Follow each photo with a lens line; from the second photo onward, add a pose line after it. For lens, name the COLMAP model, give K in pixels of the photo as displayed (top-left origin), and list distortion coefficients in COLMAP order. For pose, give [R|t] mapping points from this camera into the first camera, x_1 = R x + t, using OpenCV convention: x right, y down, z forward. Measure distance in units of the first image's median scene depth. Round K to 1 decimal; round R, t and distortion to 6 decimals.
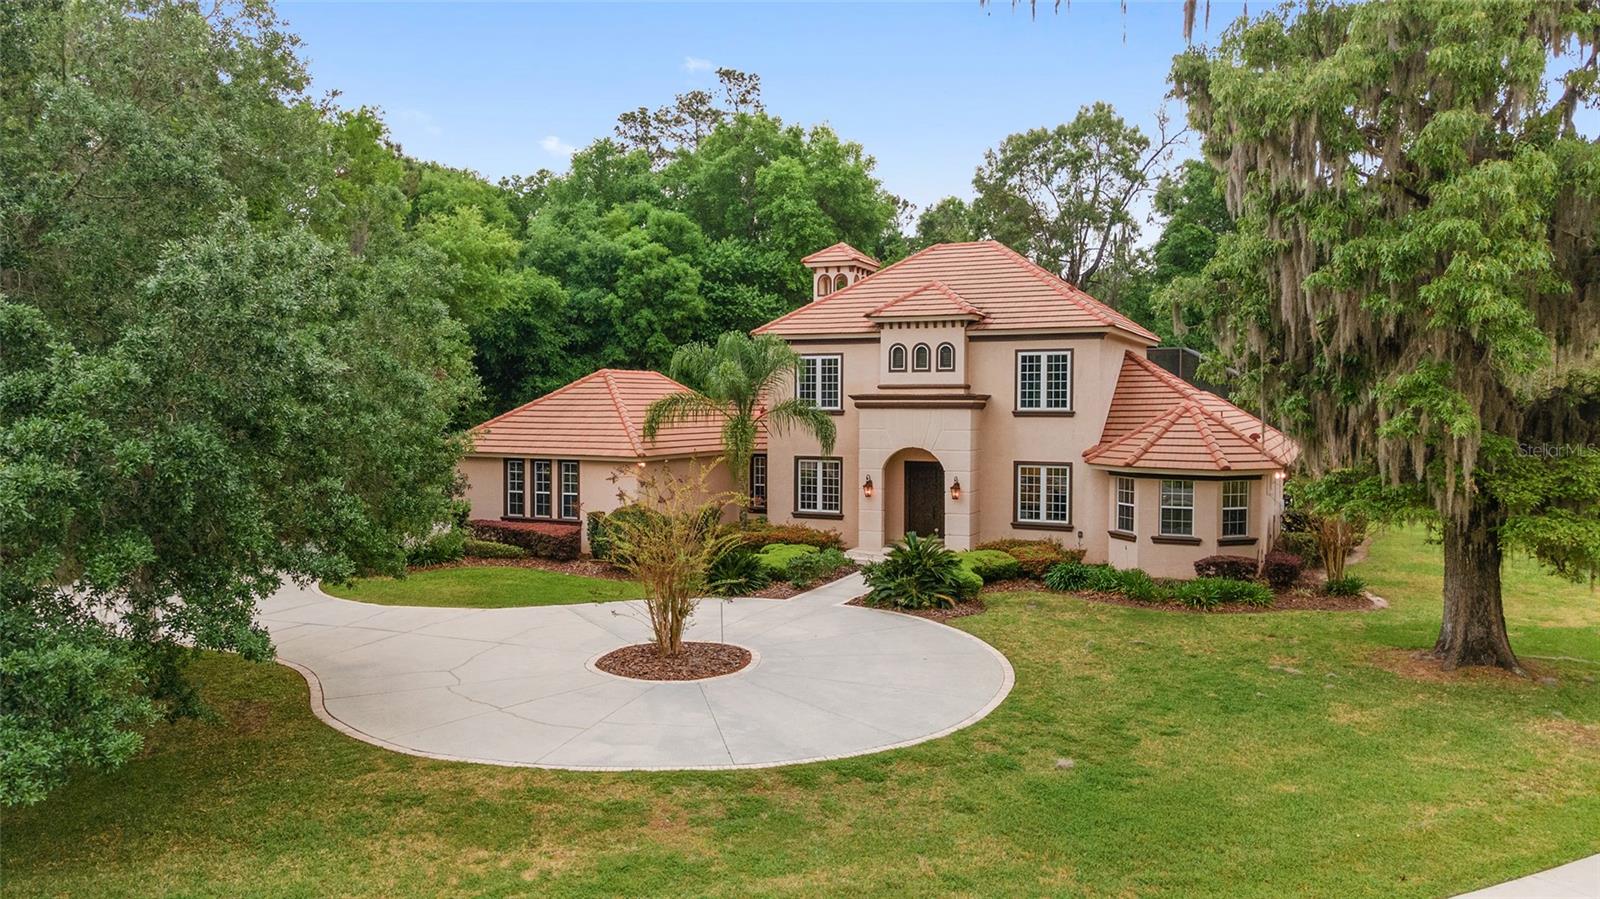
lens RADIAL K [[1166.8, 0, 800.0], [0, 1166.8, 449.5], [0, 0, 1]] dist [0.002580, 0.079798]
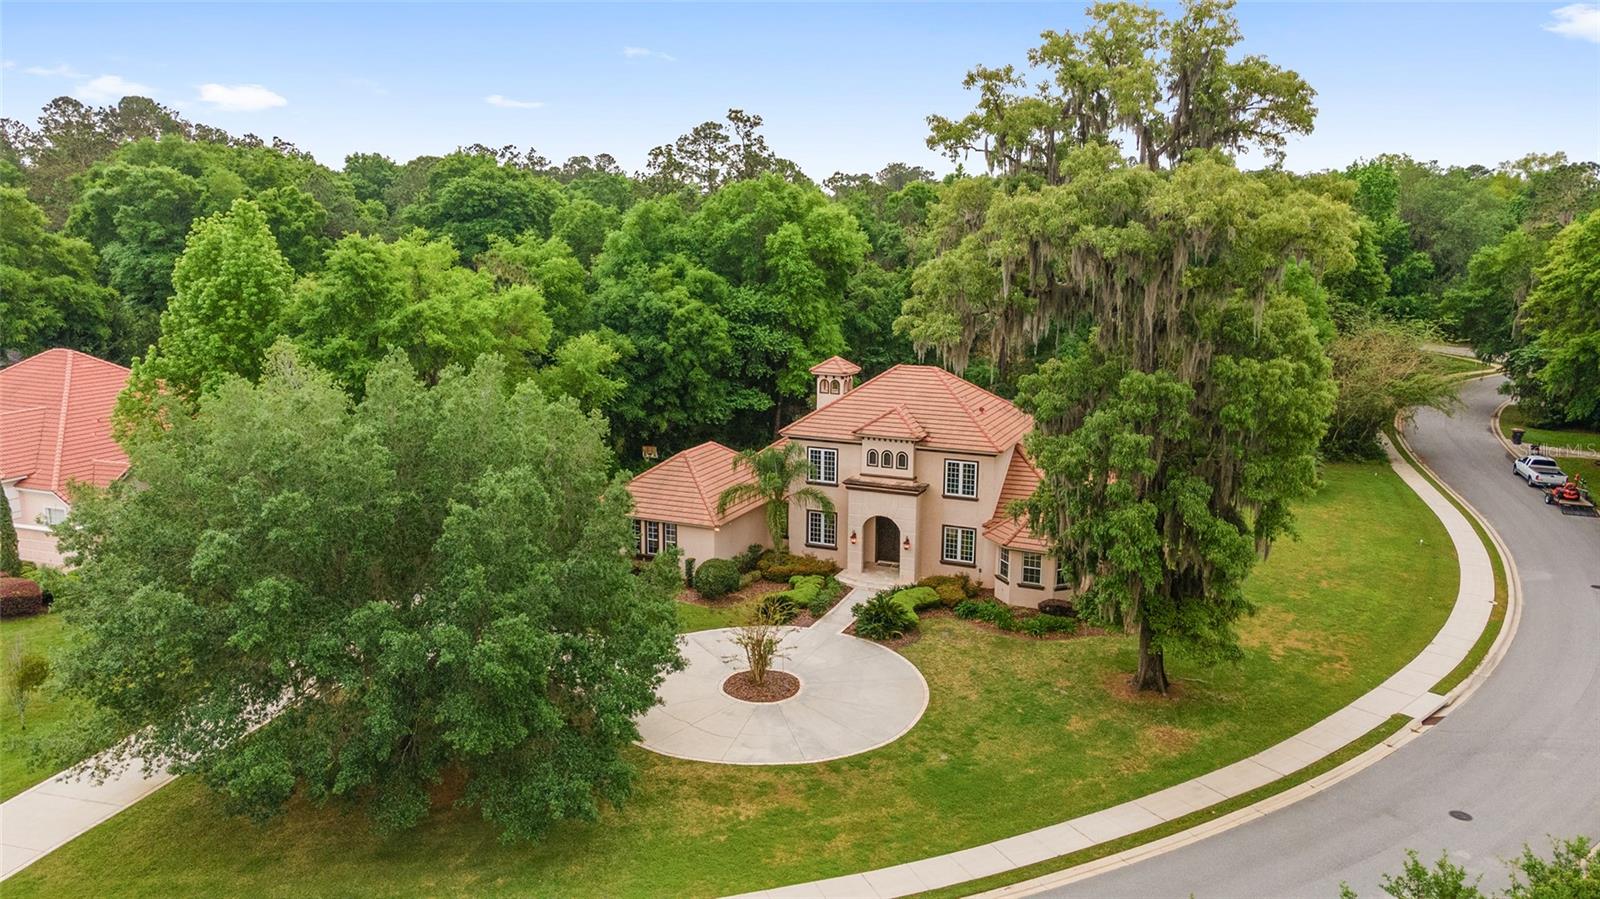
lens RADIAL K [[1166.8, 0, 800.0], [0, 1166.8, 449.5], [0, 0, 1]] dist [0.002580, 0.079798]
pose [[0.999559, -0.000829, 0.029698, -0.066712], [-0.003827, 0.987691, 0.156373, -0.354345], [-0.029462, -0.156418, 0.987252, -0.608939]]
